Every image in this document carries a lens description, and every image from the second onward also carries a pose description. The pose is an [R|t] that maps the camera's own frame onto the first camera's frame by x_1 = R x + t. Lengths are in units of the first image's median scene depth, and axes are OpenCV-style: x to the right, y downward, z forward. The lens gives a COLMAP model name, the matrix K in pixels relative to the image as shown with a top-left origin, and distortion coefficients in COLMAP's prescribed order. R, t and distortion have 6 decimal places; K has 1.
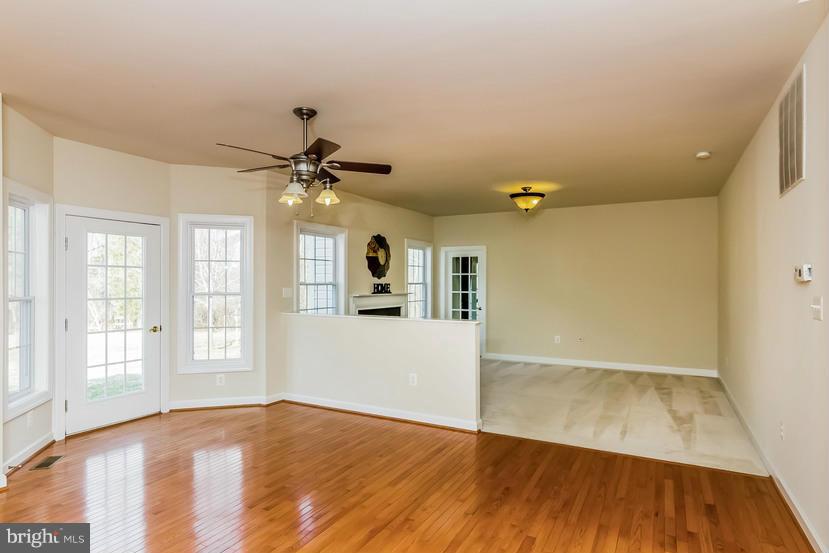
lens RADIAL K [[473.5, 0, 412.3], [0, 473.5, 281.4], [0, 0, 1]] dist [0.003141, 0.000695]
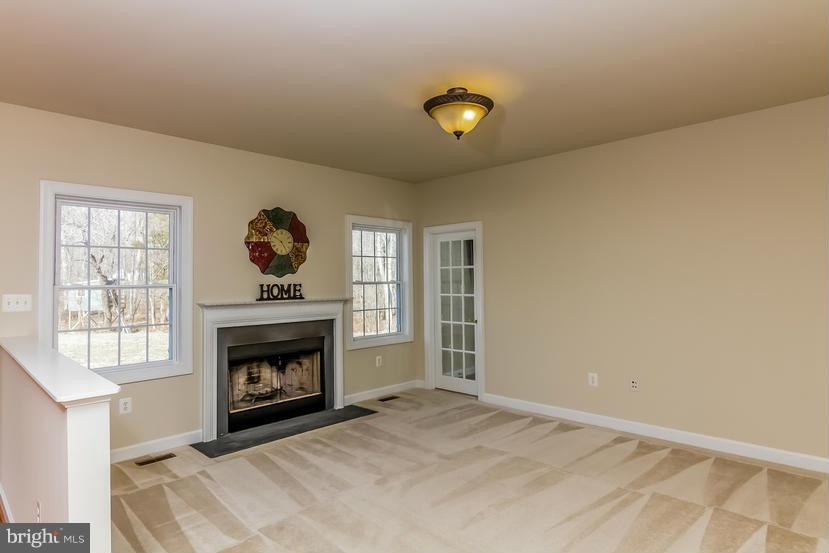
lens RADIAL K [[473.5, 0, 416.8], [0, 473.5, 270.9], [0, 0, 1]] dist [0.003141, 0.000695]
pose [[0.961233, -0.019299, -0.275061, 0.280147], [0.014626, 0.999712, -0.019028, 0.001301], [0.275349, 0.014267, 0.961239, 0.427789]]
